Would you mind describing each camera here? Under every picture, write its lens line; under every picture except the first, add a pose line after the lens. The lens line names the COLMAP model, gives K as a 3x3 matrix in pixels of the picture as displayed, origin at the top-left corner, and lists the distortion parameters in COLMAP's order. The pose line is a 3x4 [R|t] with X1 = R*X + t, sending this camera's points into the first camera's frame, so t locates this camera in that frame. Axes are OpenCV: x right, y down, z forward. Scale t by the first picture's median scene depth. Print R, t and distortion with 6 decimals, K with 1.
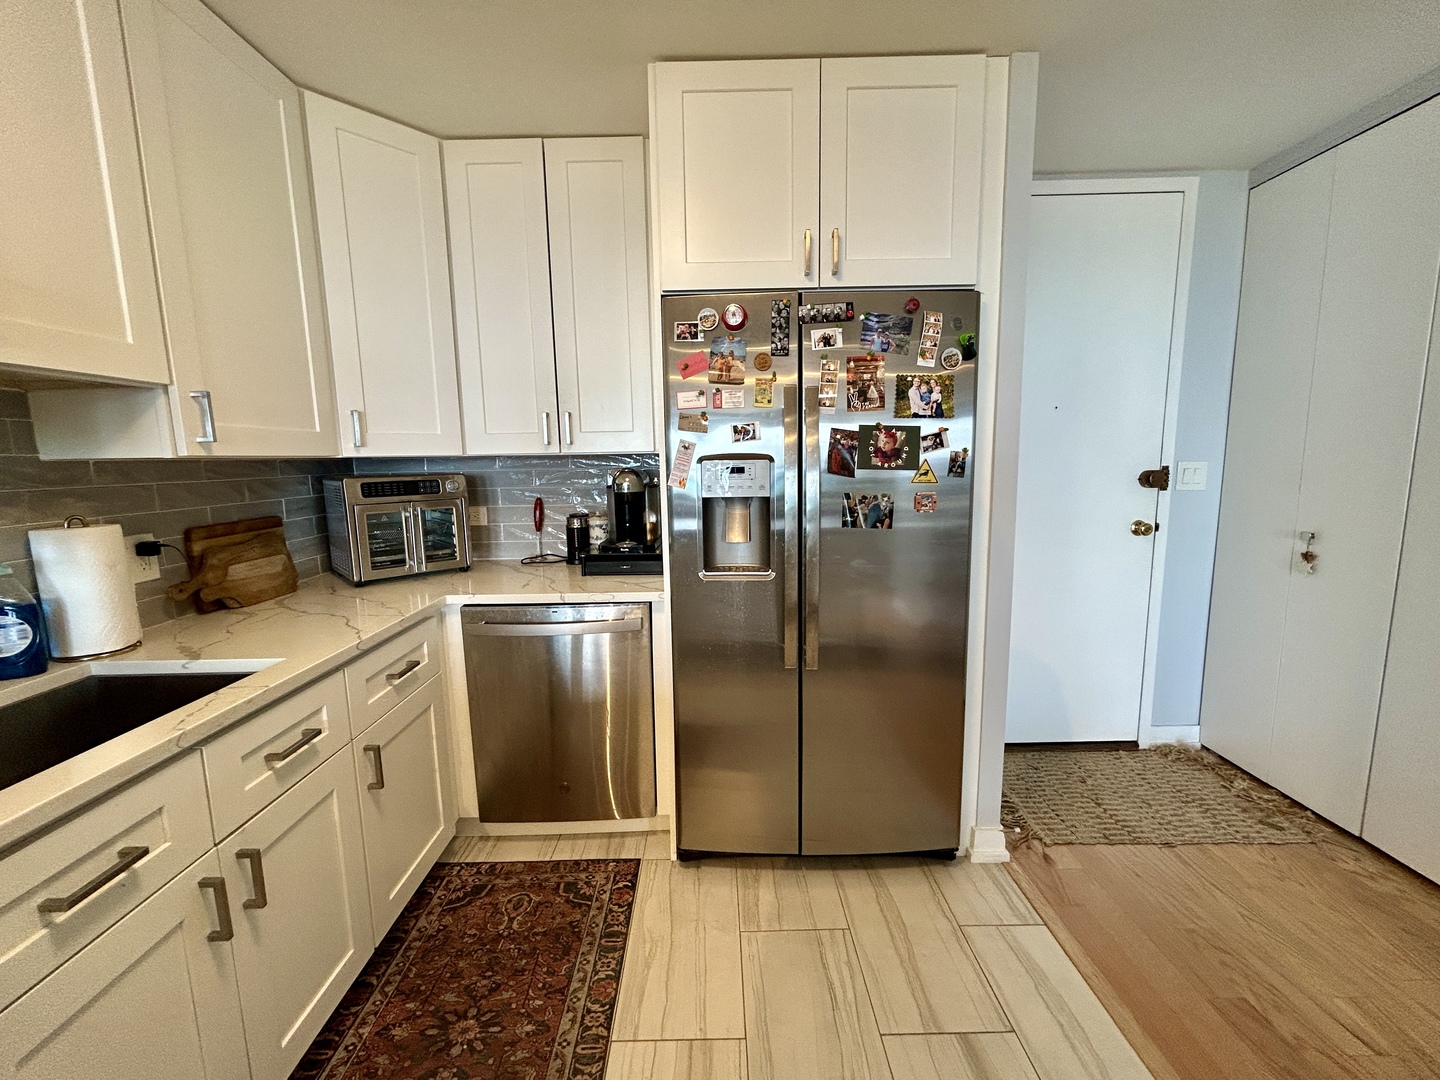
lens RADIAL K [[584.8, 0, 720.0], [0, 584.8, 540.0], [0, 0, 1]] dist [0.014677, 0.000373]
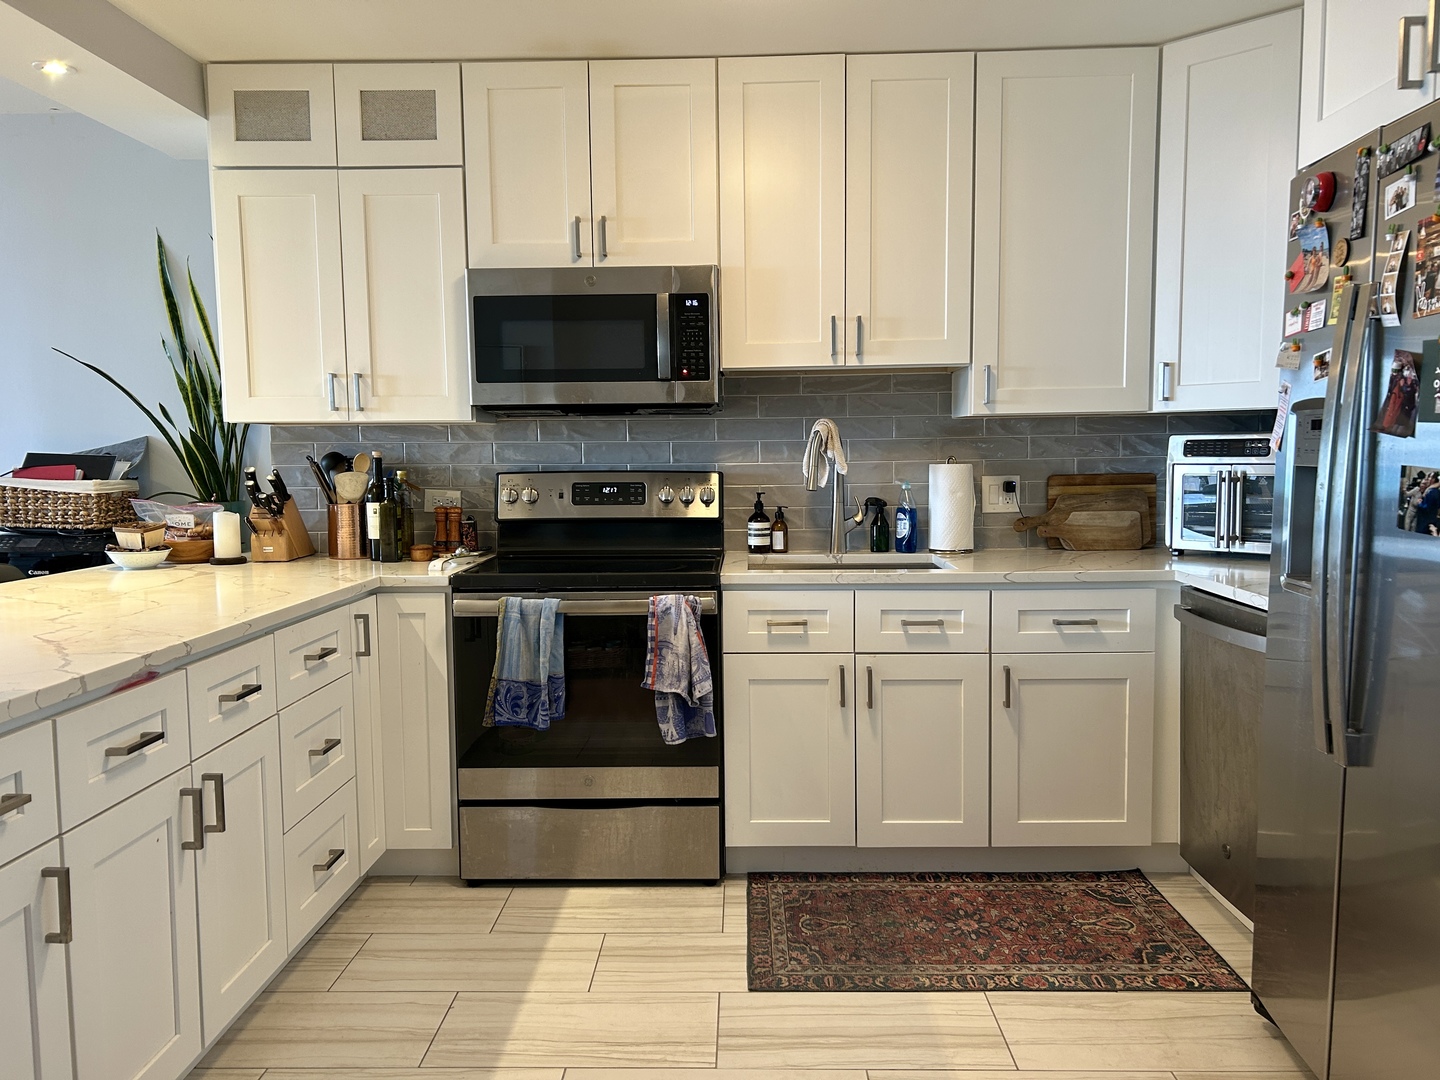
lens RADIAL K [[1091.8, 0, 723.9], [0, 1091.8, 545.9], [0, 0, 1]] dist [0.041414, -0.005403]
pose [[-0.019071, 0.109640, -0.993788, 1.303719], [-0.128746, 0.985425, 0.111188, -0.039788], [0.991494, 0.130067, -0.004677, 0.385171]]
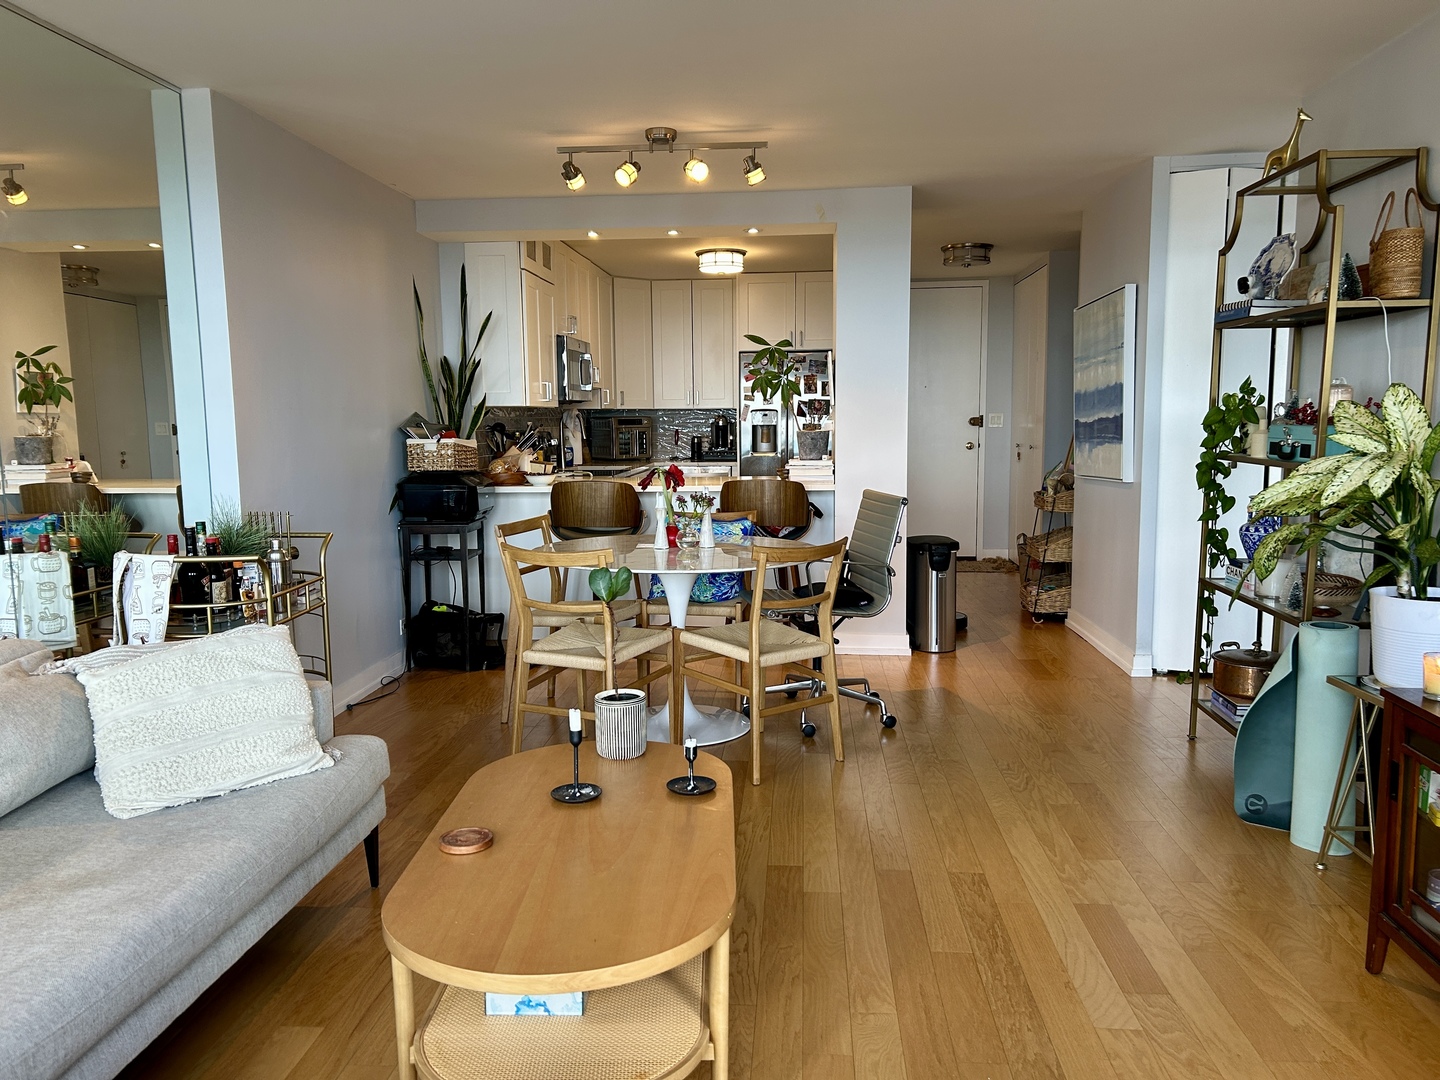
lens RADIAL K [[1091.8, 0, 723.9], [0, 1091.8, 545.9], [0, 0, 1]] dist [0.041414, -0.005403]
pose [[0.996473, 0.014345, -0.082681, 0.275879], [-0.015695, 0.999754, -0.015702, 0.592315], [0.082435, 0.016944, 0.996452, -4.210211]]
